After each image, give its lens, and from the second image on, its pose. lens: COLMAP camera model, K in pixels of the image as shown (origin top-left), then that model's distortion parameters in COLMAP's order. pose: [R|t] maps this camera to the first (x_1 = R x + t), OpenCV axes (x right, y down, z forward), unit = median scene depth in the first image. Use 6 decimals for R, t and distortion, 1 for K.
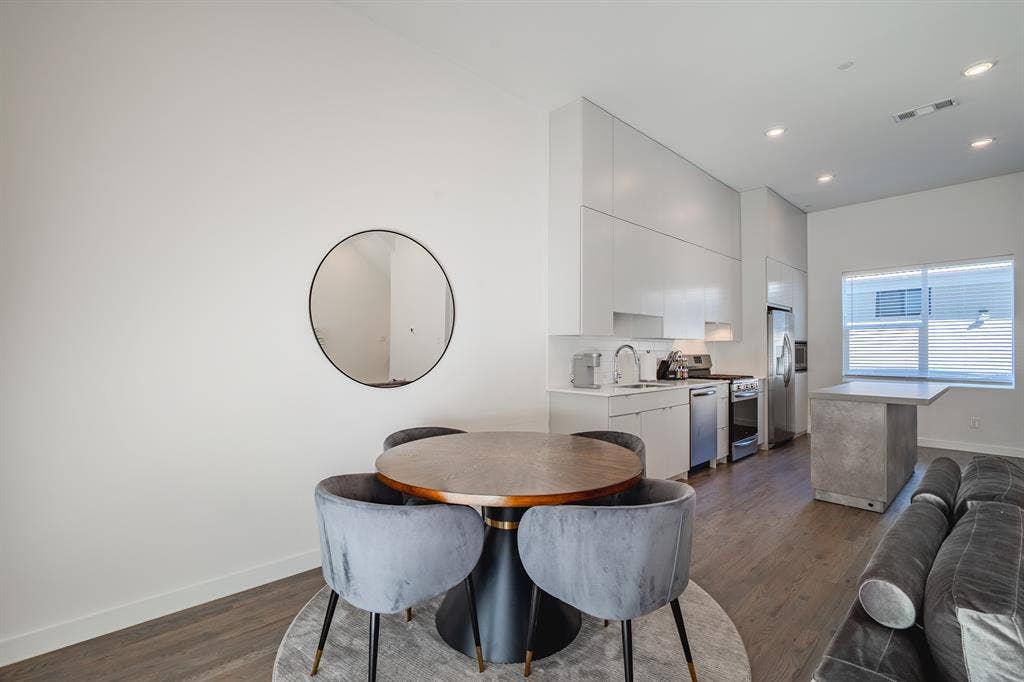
lens RADIAL K [[441.3, 0, 518.3], [0, 441.3, 348.7], [0, 0, 1]] dist [0.005459, -0.002455]
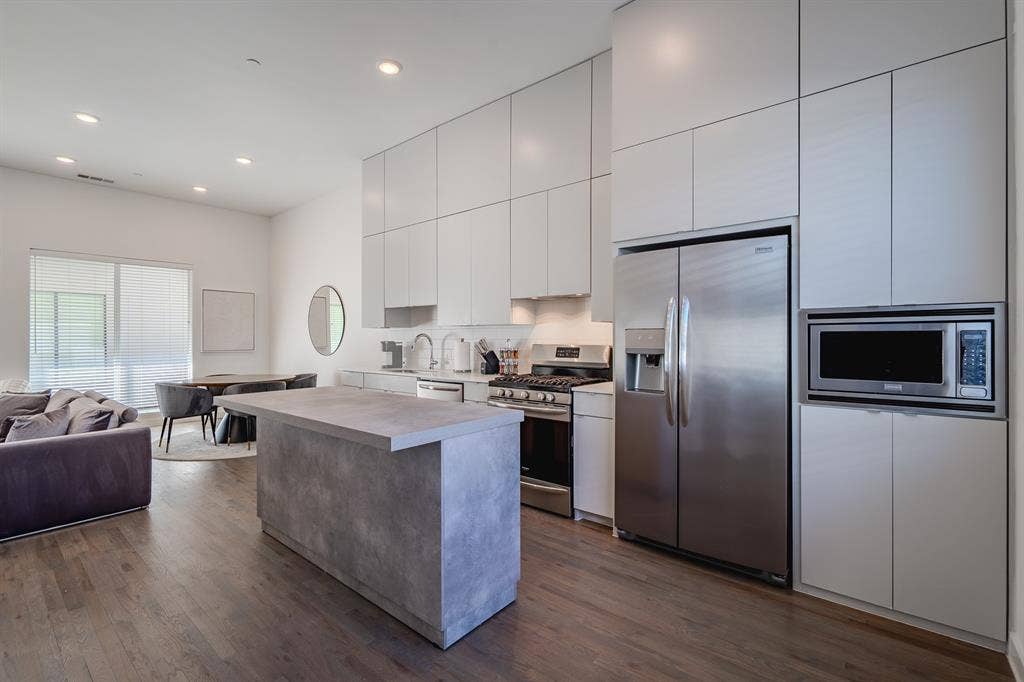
lens RADIAL K [[441.3, 0, 502.6], [0, 441.3, 335.6], [0, 0, 1]] dist [0.005459, -0.002455]
pose [[0.144759, -0.006124, -0.989448, 1.110922], [0.003088, 0.999979, -0.005737, 0.003655], [0.989462, -0.002225, 0.144775, 0.859763]]
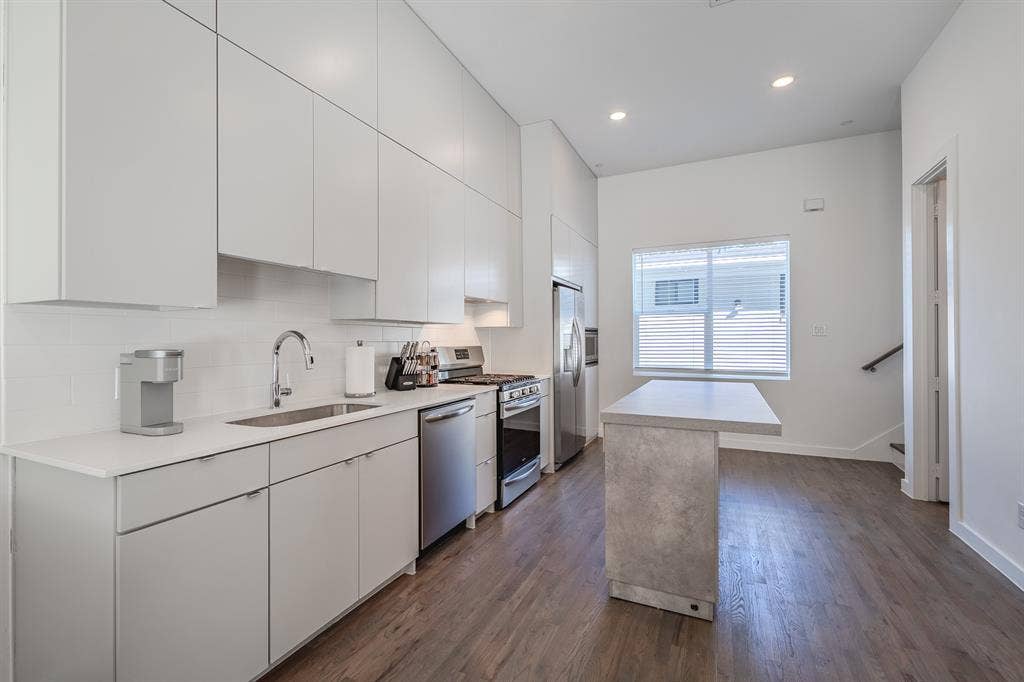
lens RADIAL K [[441.3, 0, 510.2], [0, 441.3, 340.0], [0, 0, 1]] dist [0.005459, -0.002455]
pose [[0.927150, -0.005011, 0.374657, 0.235856], [0.003869, 0.999985, 0.003802, 0.001377], [-0.374671, -0.002075, 0.927156, 0.364567]]
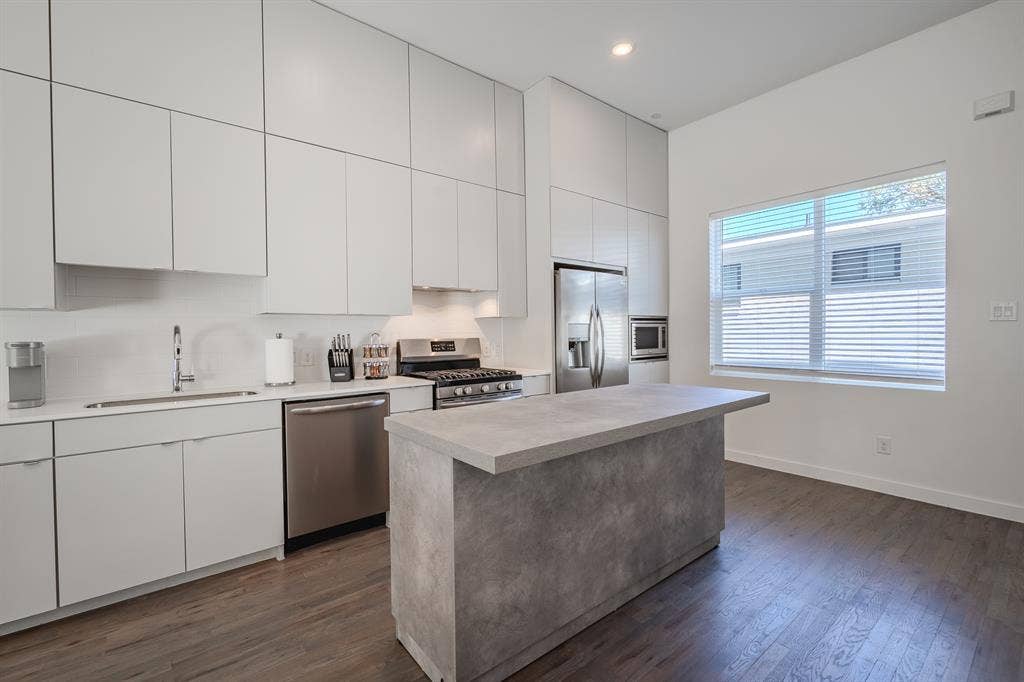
lens RADIAL K [[441.3, 0, 509.8], [0, 441.3, 340.0], [0, 0, 1]] dist [0.005459, -0.002455]
pose [[0.997758, -0.010419, -0.066103, 0.584380], [0.011769, 0.999729, 0.020069, 0.004208], [0.065876, -0.020802, 0.997611, 0.377356]]
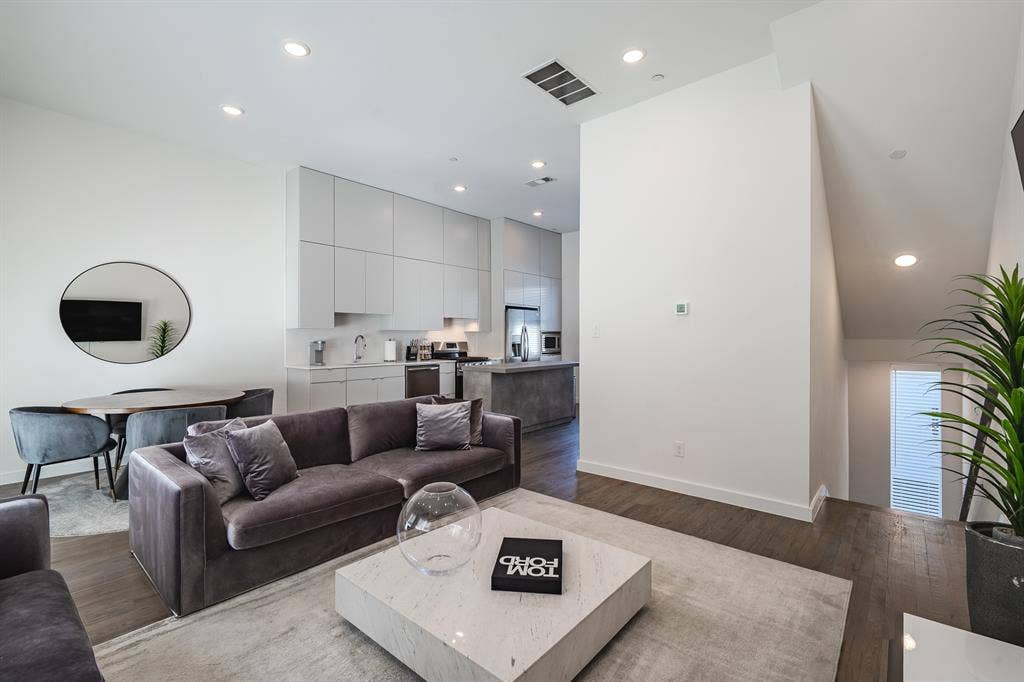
lens RADIAL K [[441.3, 0, 510.0], [0, 441.3, 337.9], [0, 0, 1]] dist [0.005459, -0.002455]
pose [[0.993609, -0.001556, 0.112862, 0.460256], [0.001284, 0.999996, 0.002485, -0.001461], [-0.112865, -0.002325, 0.993608, -0.366543]]
